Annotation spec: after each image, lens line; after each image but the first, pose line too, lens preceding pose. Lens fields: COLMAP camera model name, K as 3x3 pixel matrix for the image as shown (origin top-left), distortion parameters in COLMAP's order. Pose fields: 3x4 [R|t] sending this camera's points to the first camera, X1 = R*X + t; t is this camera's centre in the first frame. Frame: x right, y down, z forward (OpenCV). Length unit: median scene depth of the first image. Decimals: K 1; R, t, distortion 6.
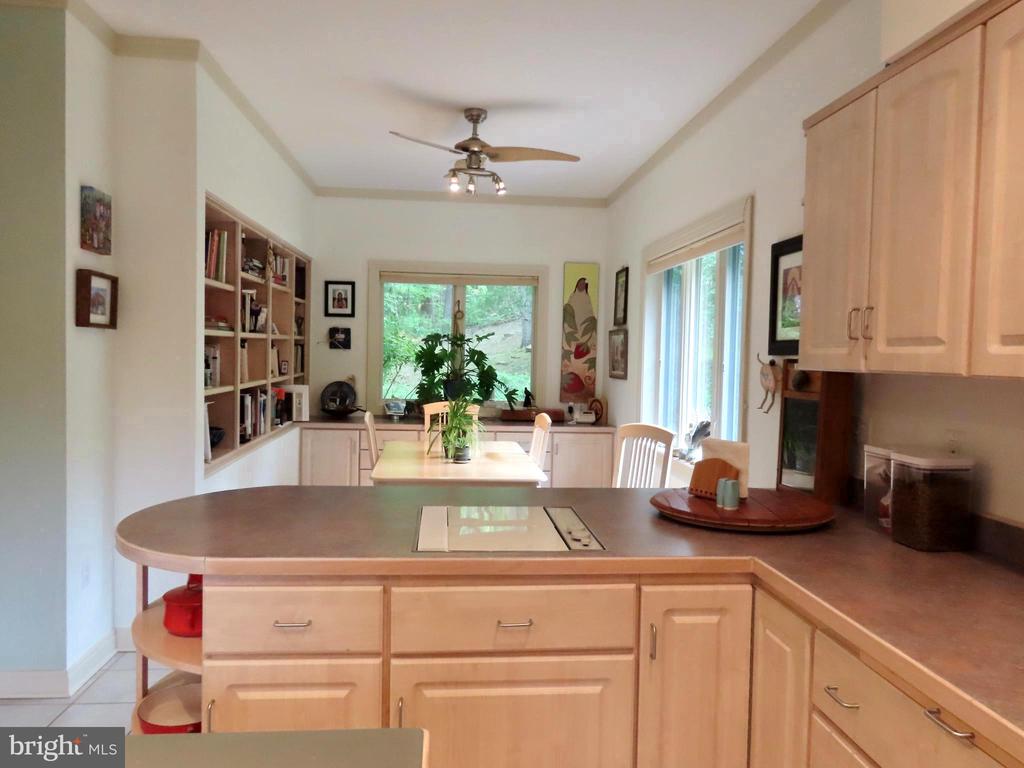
lens RADIAL K [[759.9, 0, 512.0], [0, 759.9, 384.0], [0, 0, 1]] dist [-0.005924, -0.003951]
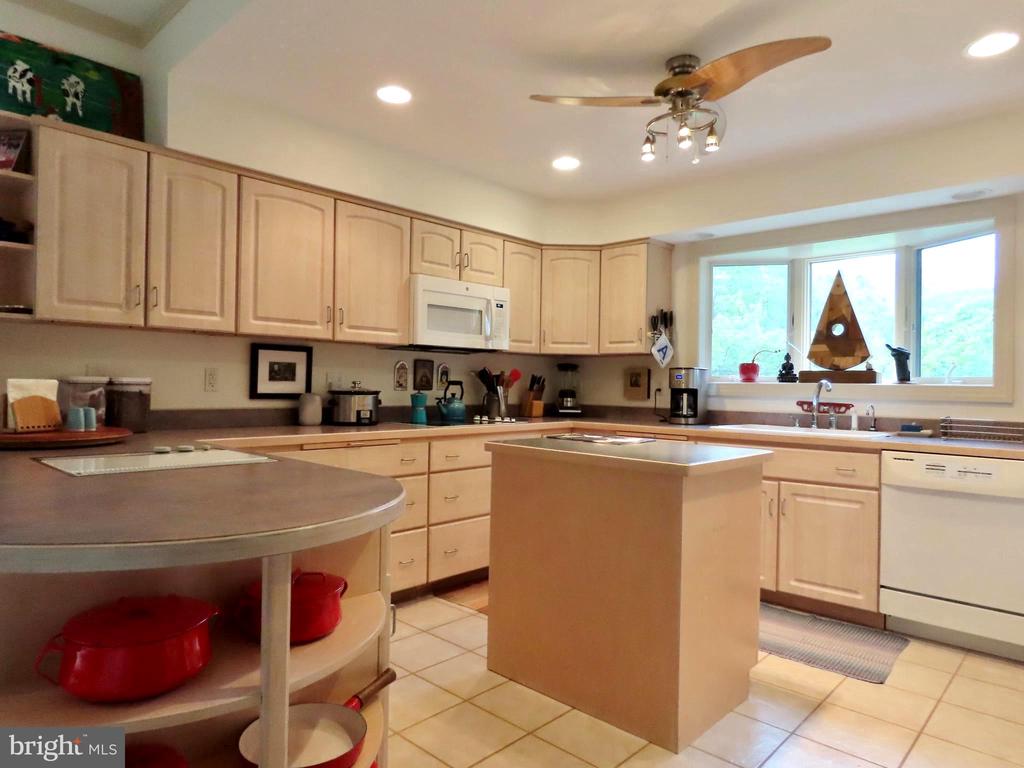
lens RADIAL K [[651.2, 0, 512.0], [0, 651.2, 384.0], [0, 0, 1]] dist [-0.000251, 0.000510]
pose [[-0.656832, -0.027690, 0.753528, -0.489167], [0.000504, 0.999309, 0.037162, 0.025189], [-0.754037, 0.024789, -0.656364, 0.592643]]
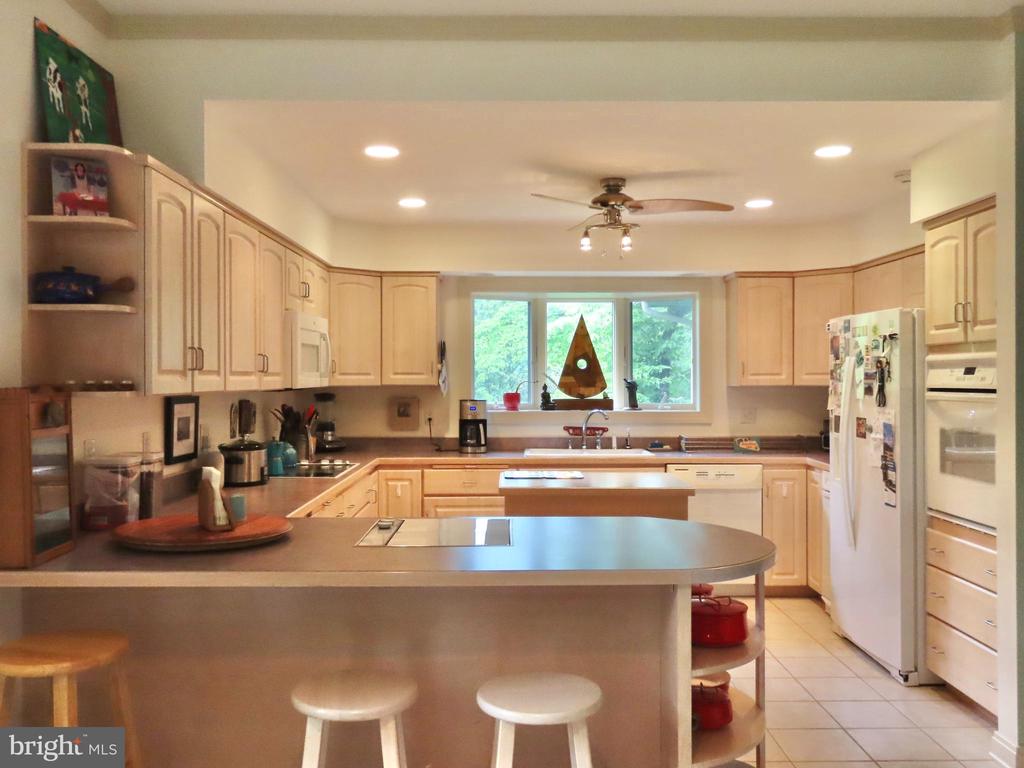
lens RADIAL K [[911.4, 0, 512.0], [0, 911.4, 384.0], [0, 0, 1]] dist [0.006352, 0.004045]
pose [[-0.995897, -0.017244, 0.088835, -0.119861], [-0.013186, 0.998852, 0.046059, -0.052209], [-0.089527, 0.044699, -0.994981, 1.168972]]
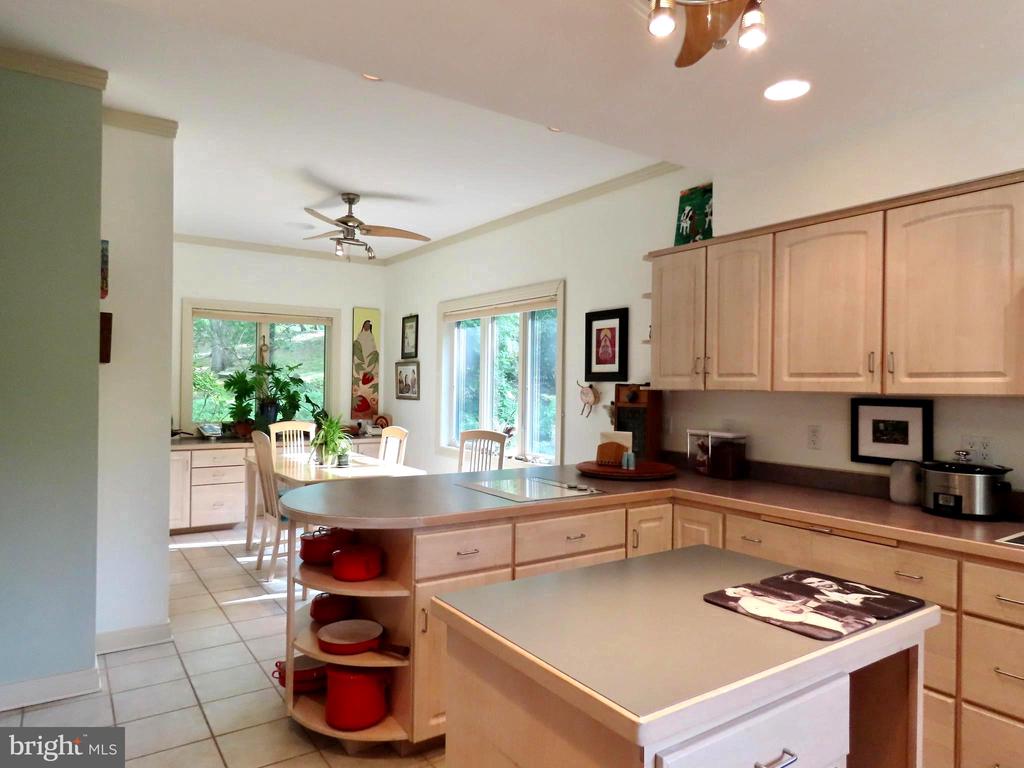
lens RADIAL K [[662.2, 0, 512.0], [0, 662.2, 384.0], [0, 0, 1]] dist [-0.000949, 0.000207]
pose [[0.876974, -0.010972, 0.480412, -0.353298], [0.025812, 0.999372, -0.024293, -0.001596], [-0.479844, 0.033705, 0.876706, -0.115876]]
